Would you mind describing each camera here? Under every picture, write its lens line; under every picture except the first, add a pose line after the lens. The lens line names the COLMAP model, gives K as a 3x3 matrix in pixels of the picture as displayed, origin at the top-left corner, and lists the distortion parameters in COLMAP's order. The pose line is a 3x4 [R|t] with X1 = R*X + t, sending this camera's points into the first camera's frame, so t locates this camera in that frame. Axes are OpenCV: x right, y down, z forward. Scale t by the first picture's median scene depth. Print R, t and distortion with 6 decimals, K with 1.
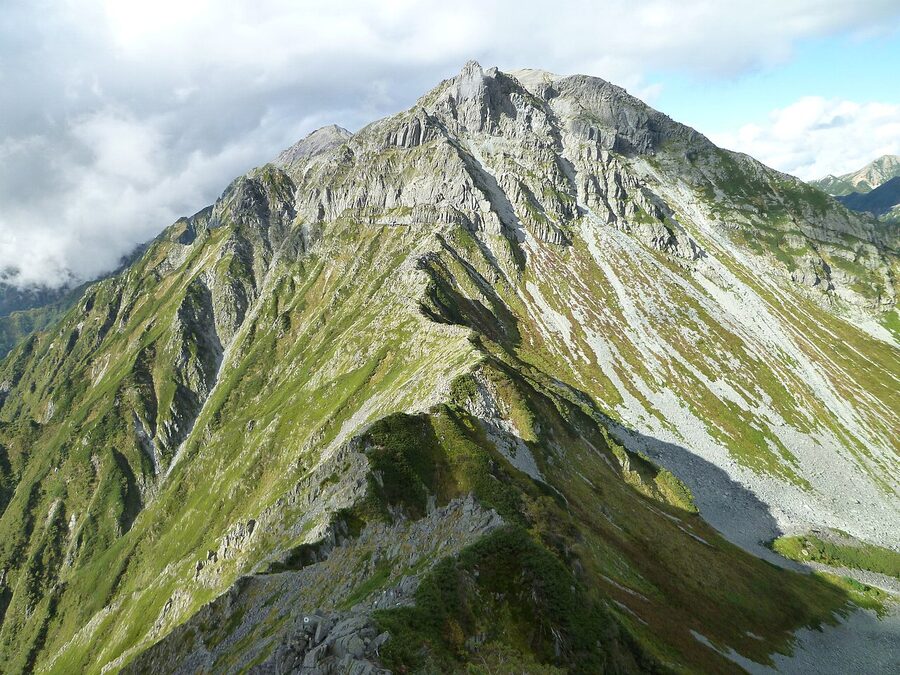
lens RADIAL K [[650.1, 0, 450.0], [0, 650.1, 337.5], [0, 0, 1]] dist [-0.070159, 0.002042]
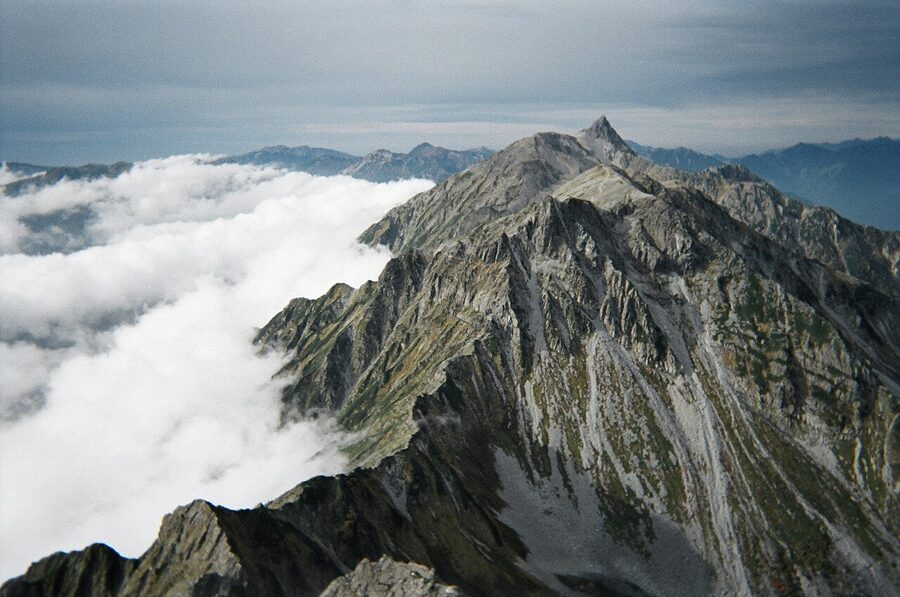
lens RADIAL K [[732.6, 0, 450.0], [0, 732.6, 298.5], [0, 0, 1]] dist [0.002391, -0.007030]
pose [[0.938108, 0.115995, -0.326342, 0.420331], [-0.123330, 0.992364, -0.001800, -0.218352], [0.323641, 0.041937, 0.945250, -0.583070]]
